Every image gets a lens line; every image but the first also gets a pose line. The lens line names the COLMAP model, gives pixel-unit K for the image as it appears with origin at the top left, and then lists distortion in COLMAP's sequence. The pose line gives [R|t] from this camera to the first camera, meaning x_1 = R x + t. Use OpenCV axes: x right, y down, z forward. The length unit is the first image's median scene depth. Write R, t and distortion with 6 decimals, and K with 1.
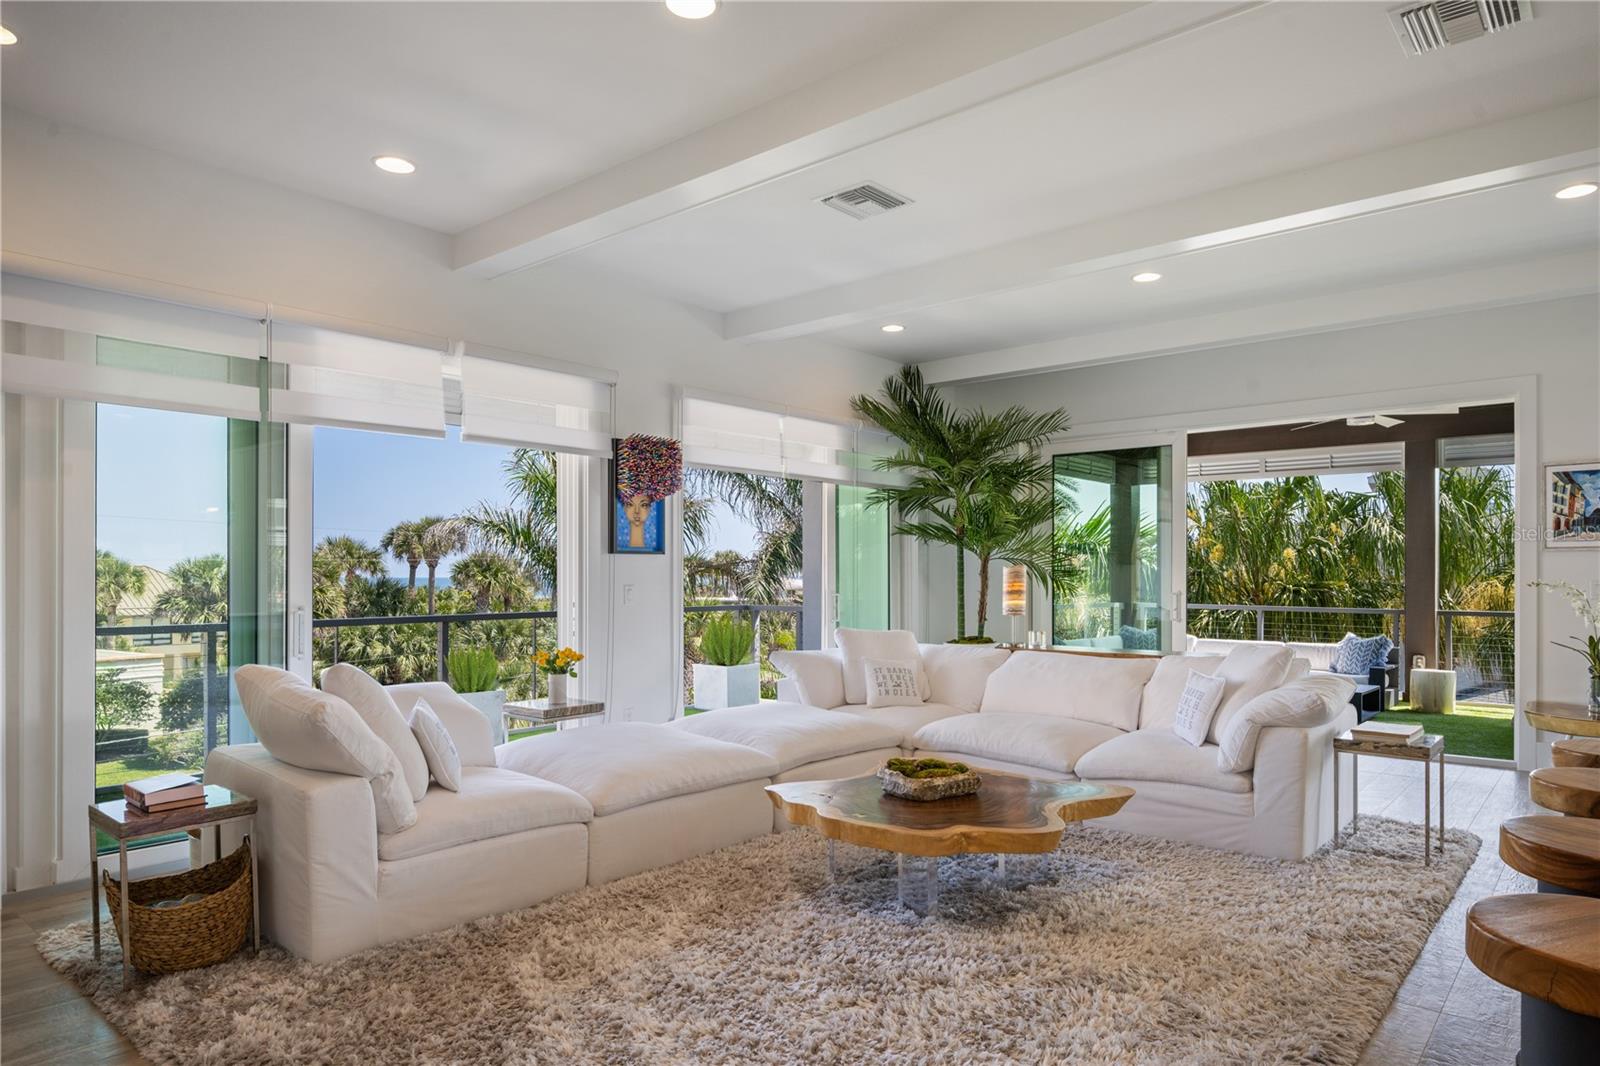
lens RADIAL K [[986.2, 0, 832.5], [0, 986.2, 587.4], [0, 0, 1]] dist [-0.005784, 0.006502]
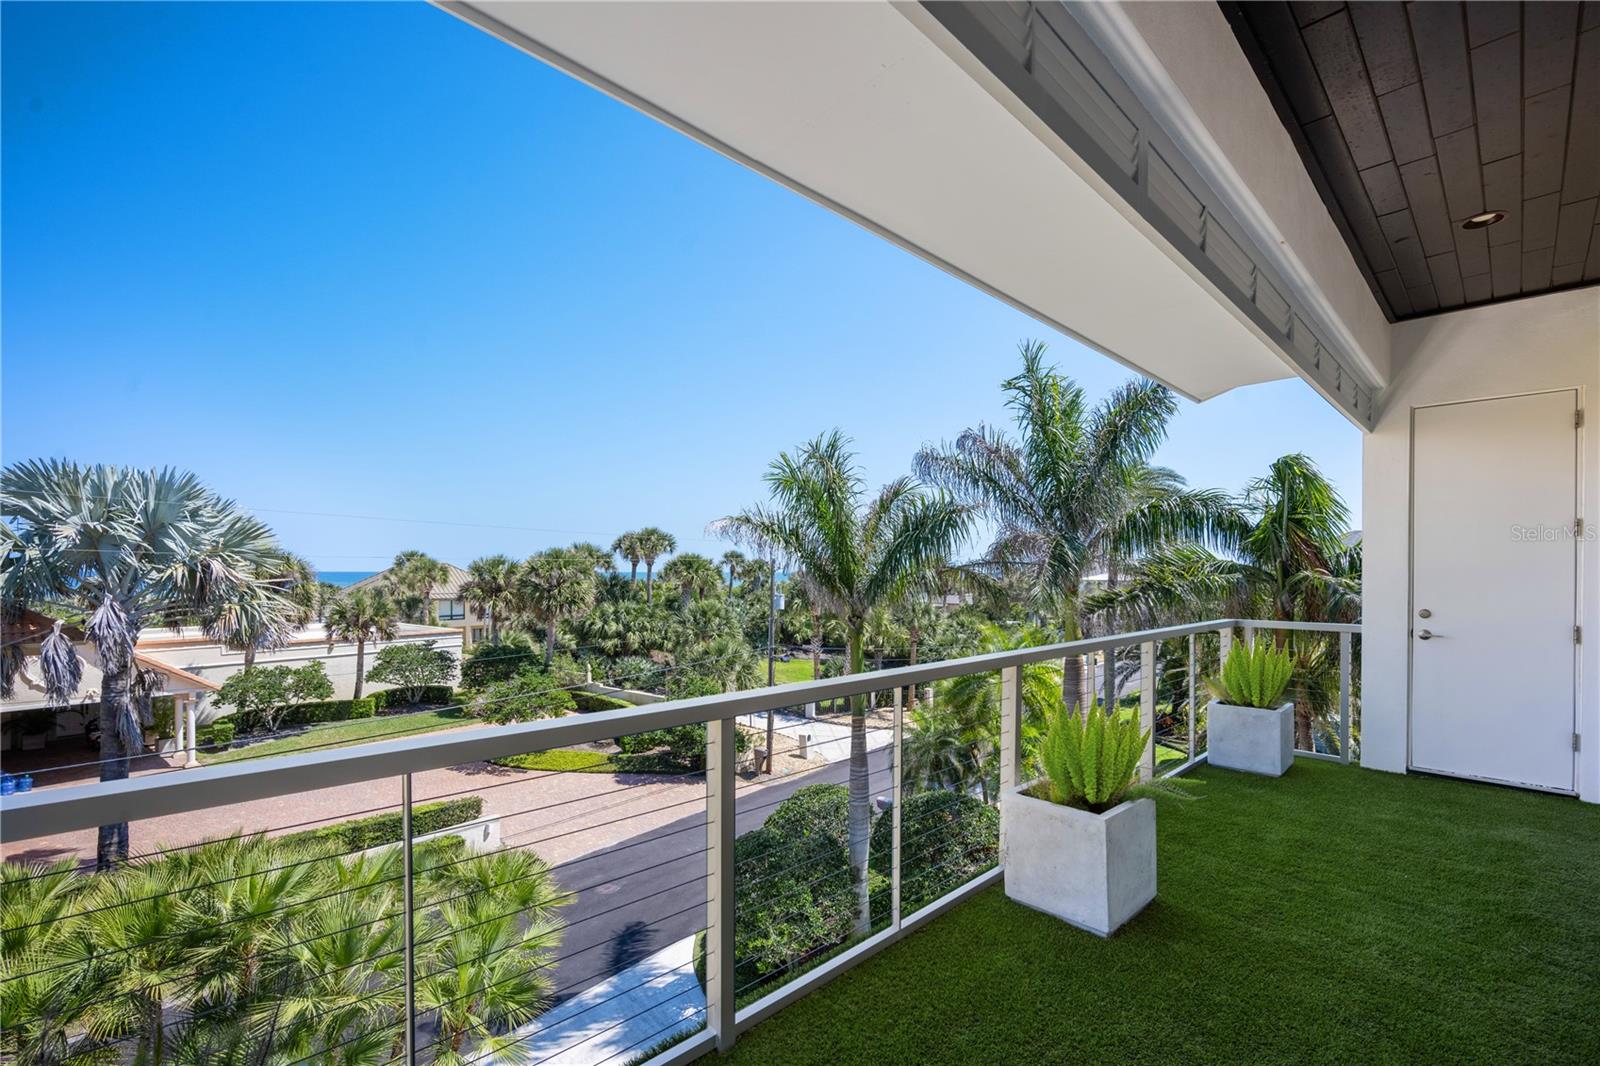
lens RADIAL K [[685.0, 0, 812.1], [0, 685.0, 588.7], [0, 0, 1]] dist [0.002257, -0.000001]
pose [[0.993349, 0.010093, -0.114702, -0.084657], [-0.008781, 0.999890, 0.011943, -0.001862], [0.114810, -0.010856, 0.993328, 0.108873]]
